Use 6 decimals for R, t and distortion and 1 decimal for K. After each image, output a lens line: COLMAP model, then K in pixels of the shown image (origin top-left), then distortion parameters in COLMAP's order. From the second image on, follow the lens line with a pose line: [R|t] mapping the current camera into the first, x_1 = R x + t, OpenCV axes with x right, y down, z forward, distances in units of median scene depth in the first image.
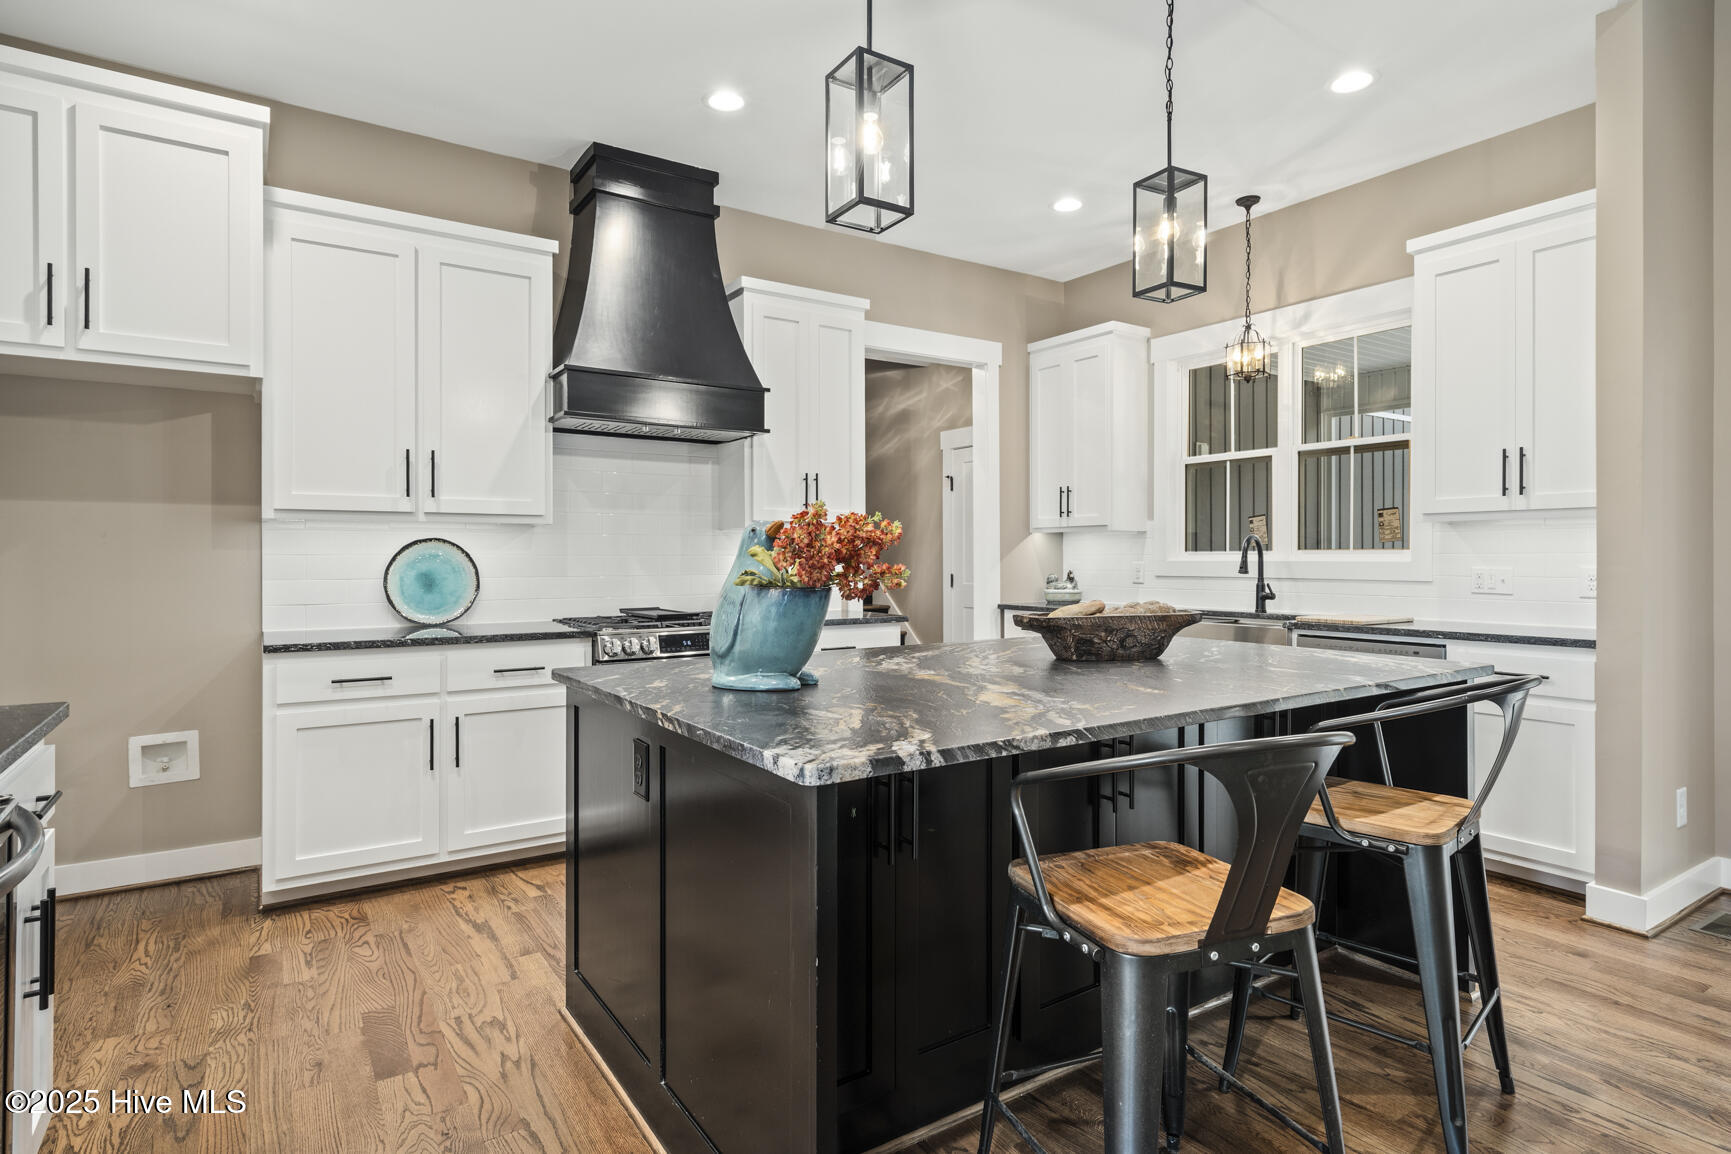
lens RADIAL K [[908.1, 0, 864.2], [0, 908.1, 565.6], [0, 0, 1]] dist [-0.001473, 0.000522]
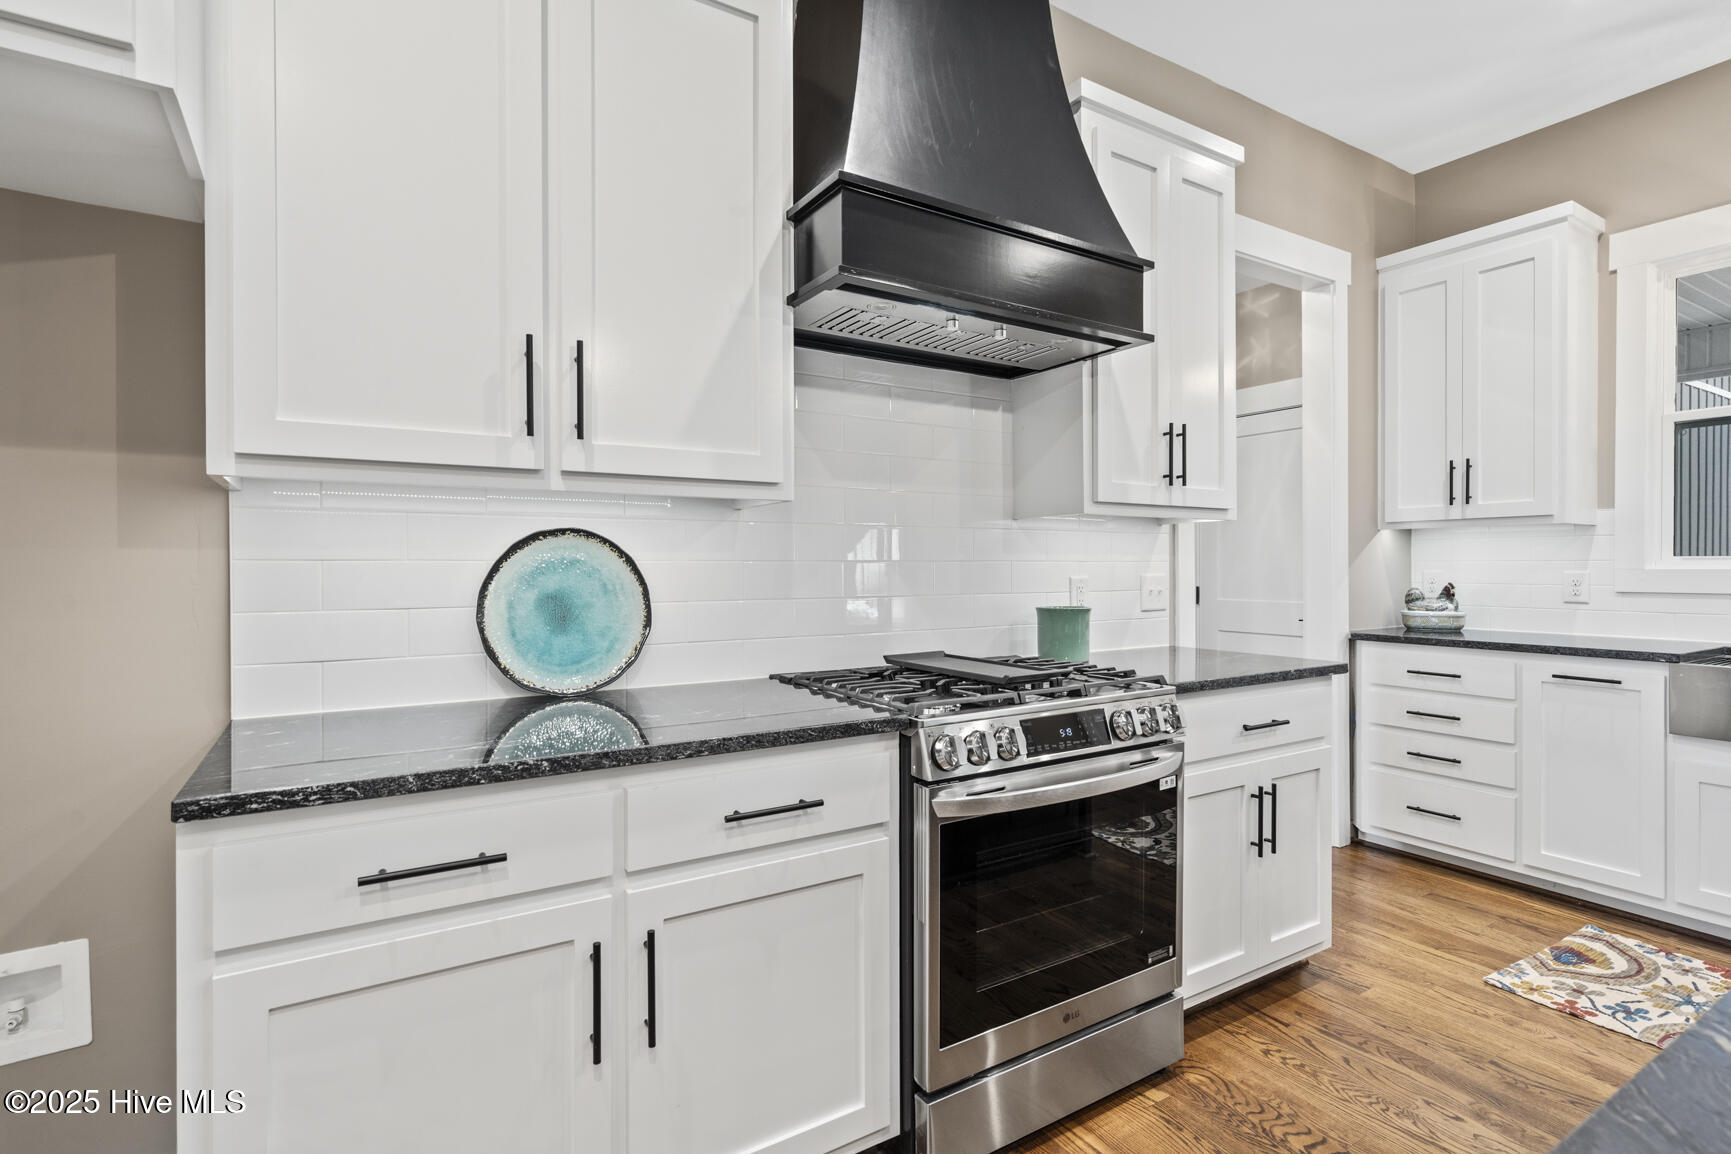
lens RADIAL K [[834.3, 0, 864.0], [0, 834.3, 579.8], [0, 0, 1]] dist [-0.001645, -0.000663]
pose [[0.999466, -0.000450, -0.032658, -0.289748], [0.000702, 0.999970, 0.007709, -0.004094], [0.032653, -0.007728, 0.999437, 0.526470]]
